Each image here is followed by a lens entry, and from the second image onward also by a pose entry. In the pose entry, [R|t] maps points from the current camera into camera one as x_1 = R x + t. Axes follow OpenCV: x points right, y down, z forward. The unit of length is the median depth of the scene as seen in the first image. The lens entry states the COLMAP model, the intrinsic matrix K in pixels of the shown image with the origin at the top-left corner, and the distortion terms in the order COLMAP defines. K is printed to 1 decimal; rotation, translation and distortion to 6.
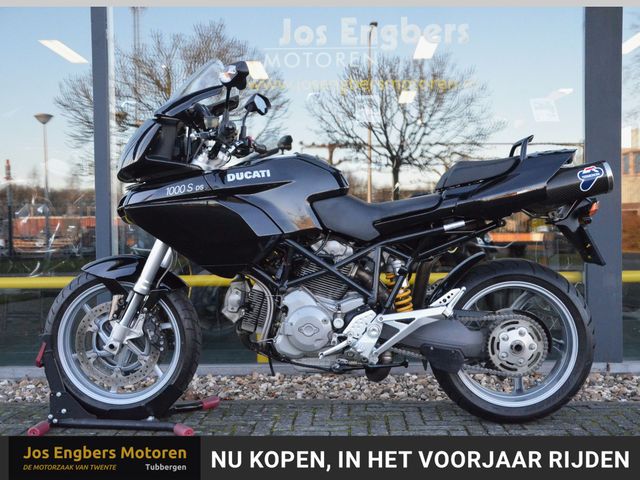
lens RADIAL K [[741.6, 0, 331.0], [0, 741.6, 250.2], [0, 0, 1]] dist [0.004885, 0.042377]
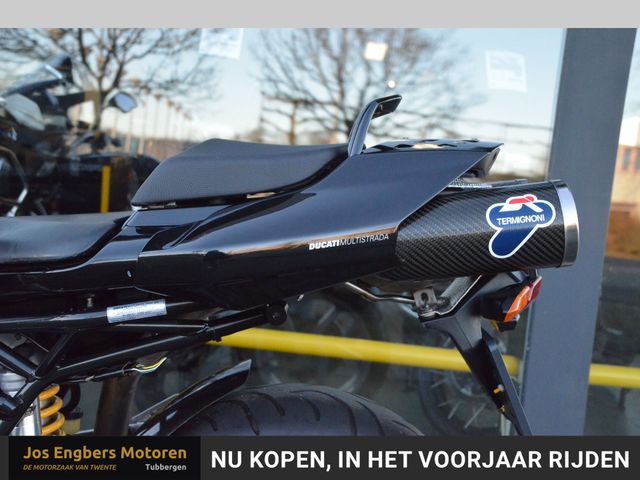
lens RADIAL K [[796.4, 0, 319.9], [0, 796.4, 251.3], [0, 0, 1]] dist [0.086810, 0.034619]
pose [[0.992643, 0.116897, 0.031547, 0.232155], [-0.118155, 0.992128, 0.041495, -0.086911], [-0.026448, -0.044917, 0.998641, 0.582803]]
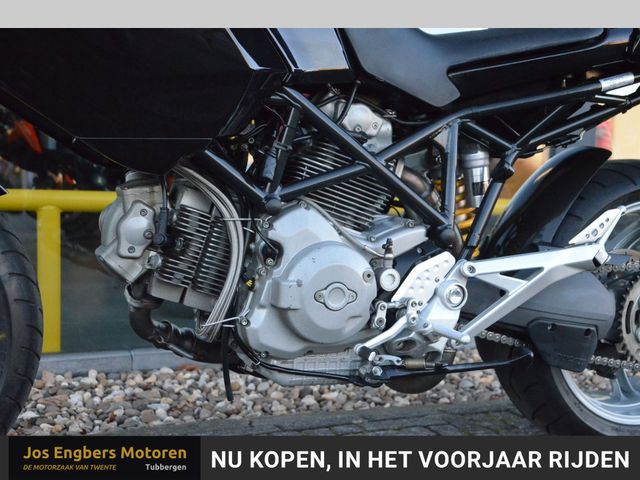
lens RADIAL K [[796.4, 0, 319.9], [0, 796.4, 251.3], [0, 0, 1]] dist [0.086810, 0.034619]
pose [[0.910352, -0.000626, 0.413834, -0.232827], [-0.027857, 0.997638, 0.062790, 0.049819], [-0.412896, -0.068690, 0.908184, 0.560389]]
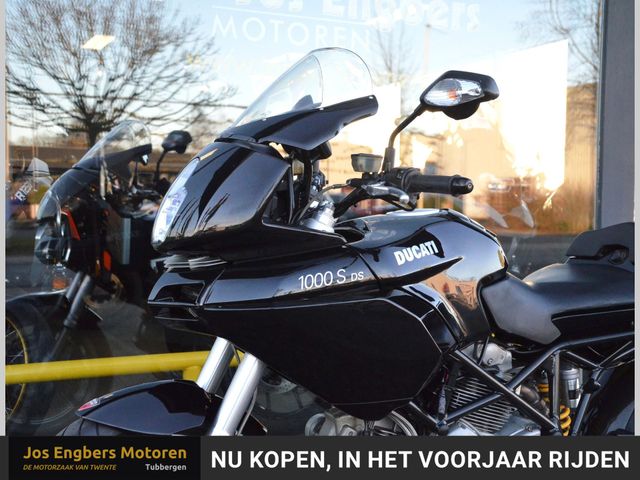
lens RADIAL K [[880.8, 0, 320.0], [0, 880.8, 240.0], [0, 0, 1]] dist [0.018859, 0.019380]
pose [[0.901459, 0.001240, 0.432863, -0.482380], [-0.011325, 0.999721, 0.020723, -0.121538], [-0.432716, -0.023583, 0.901222, 0.372688]]
